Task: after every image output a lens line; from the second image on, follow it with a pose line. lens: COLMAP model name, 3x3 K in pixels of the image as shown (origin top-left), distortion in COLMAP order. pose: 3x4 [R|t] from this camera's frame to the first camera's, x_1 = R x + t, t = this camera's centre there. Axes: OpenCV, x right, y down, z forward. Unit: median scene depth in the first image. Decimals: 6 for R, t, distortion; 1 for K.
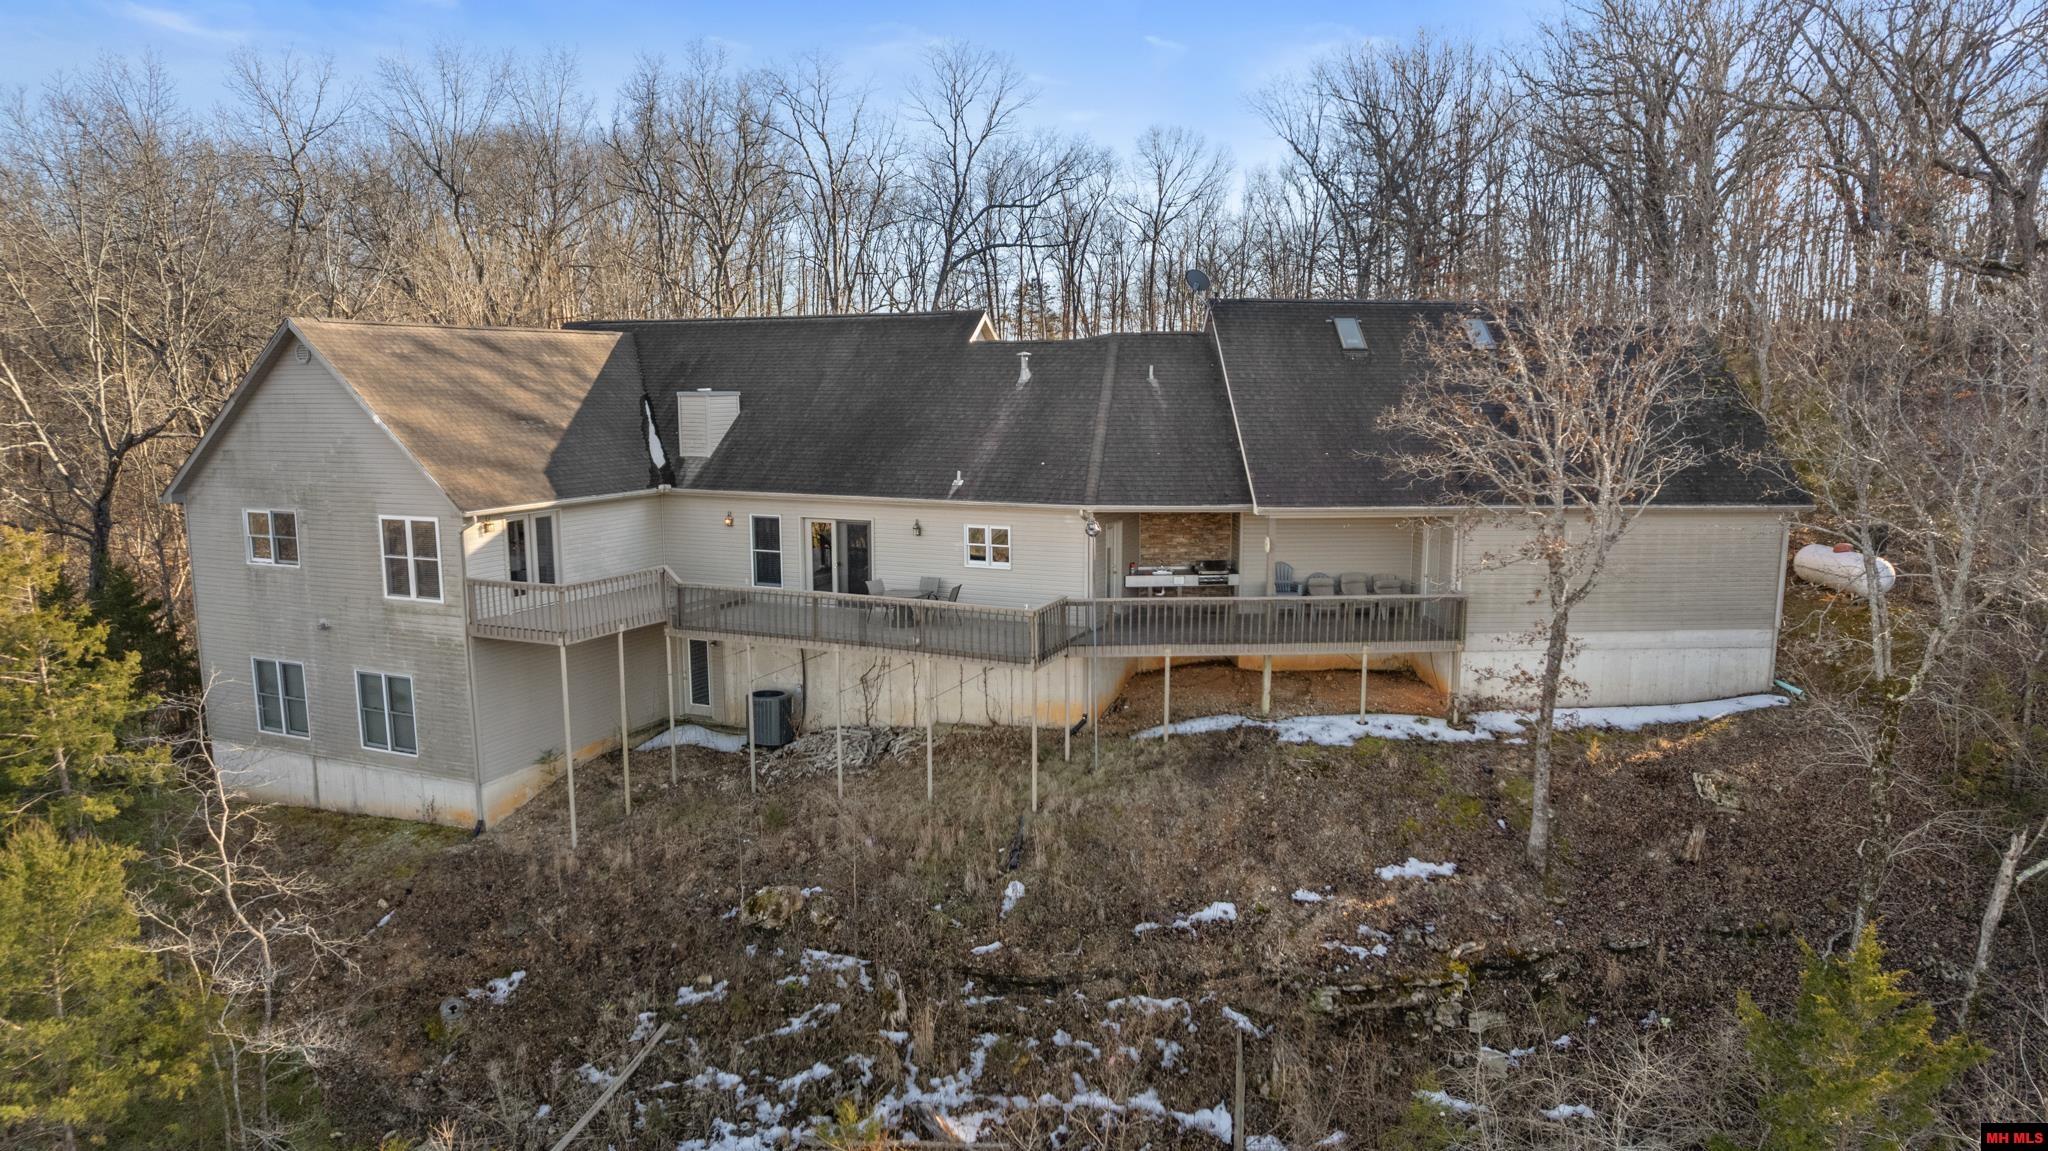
lens RADIAL K [[1295.3, 0, 1024.0], [0, 1295.3, 575.5], [0, 0, 1]] dist [-0.067252, 0.000861]
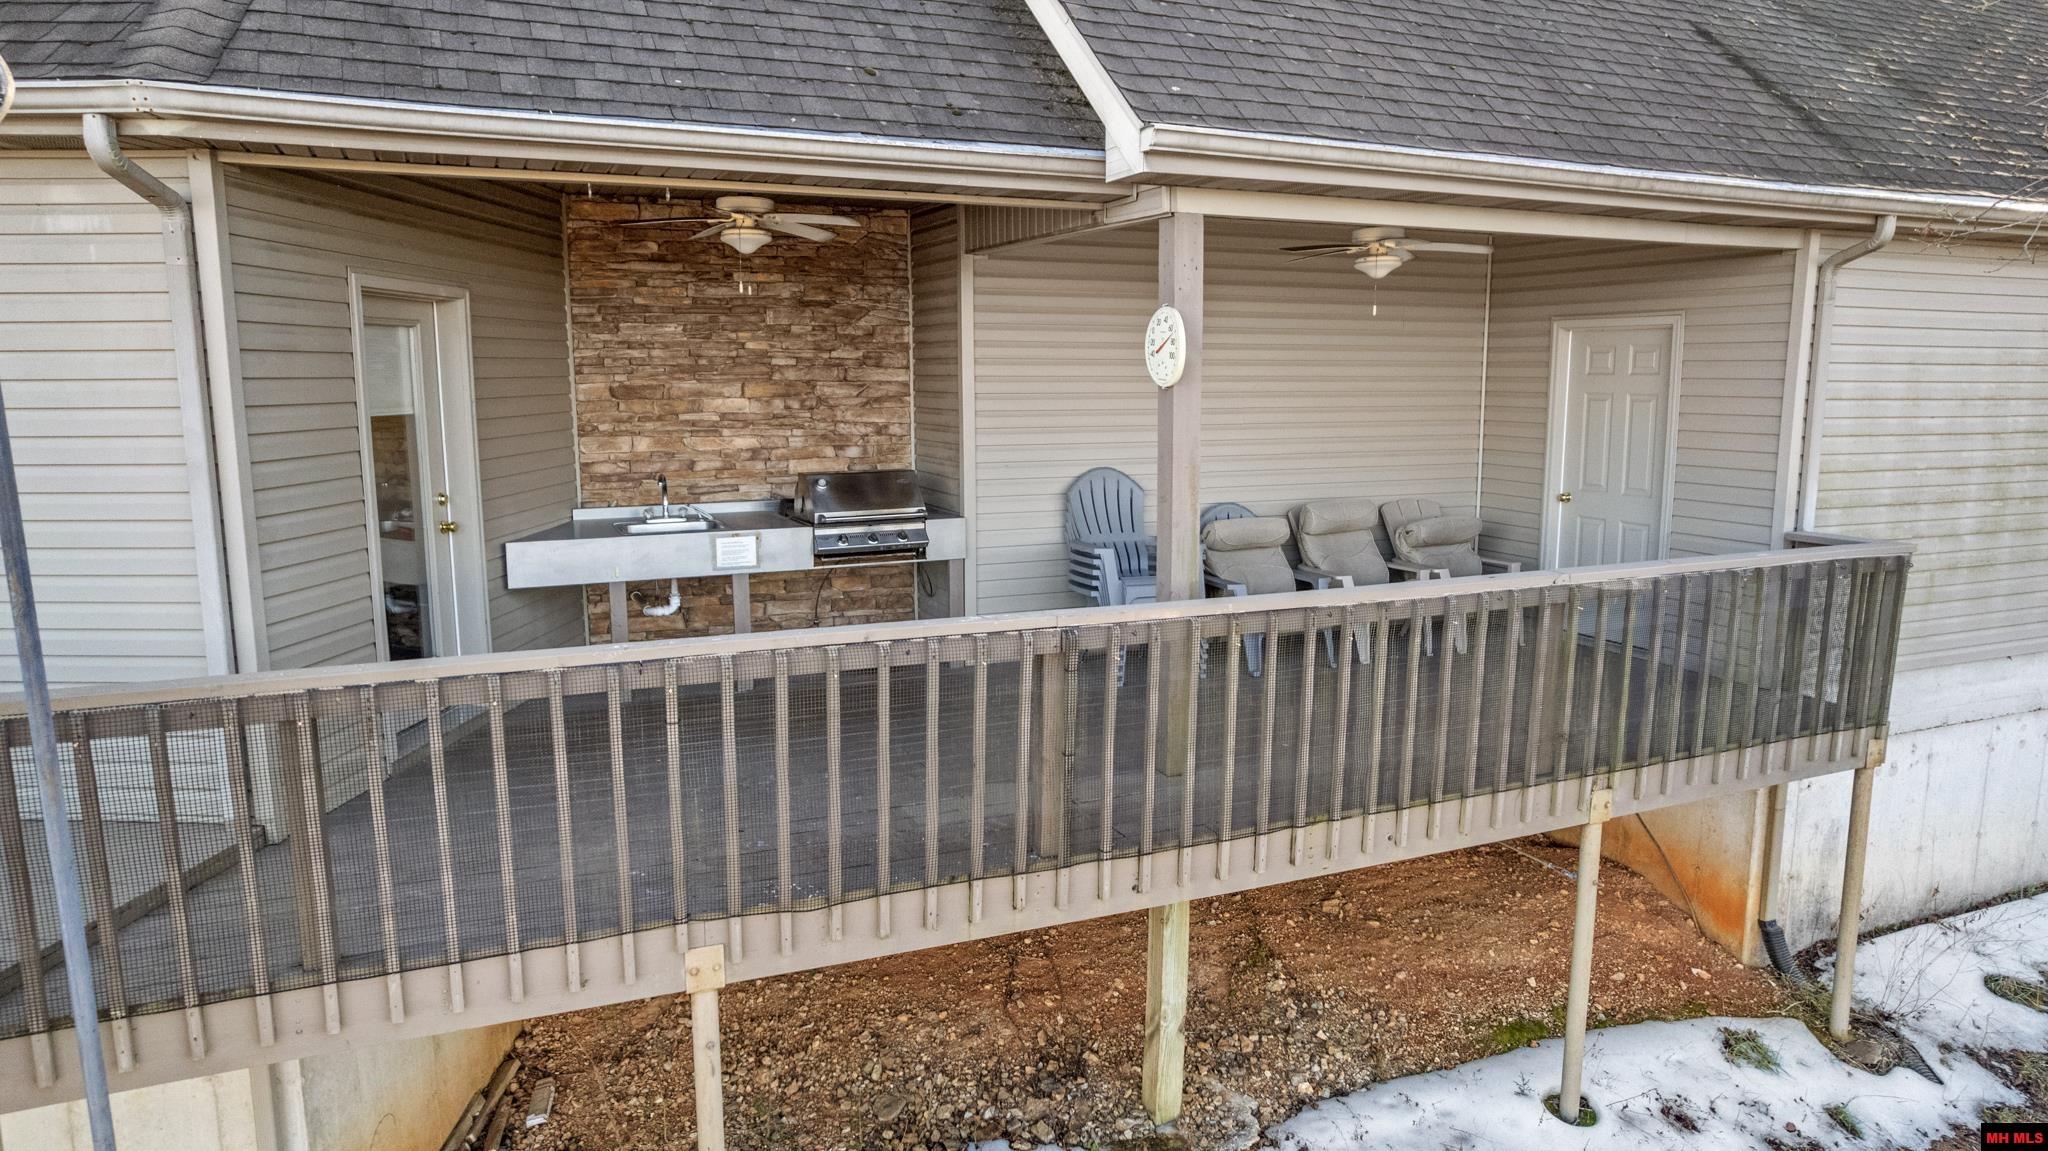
lens RADIAL K [[1295.3, 0, 1024.0], [0, 1295.3, 575.5], [0, 0, 1]] dist [-0.067252, 0.000861]
pose [[0.937579, -0.049852, 0.344180, 0.088007], [0.049723, 0.998721, 0.009209, 0.009146], [-0.344199, 0.008480, 0.938858, 0.763880]]
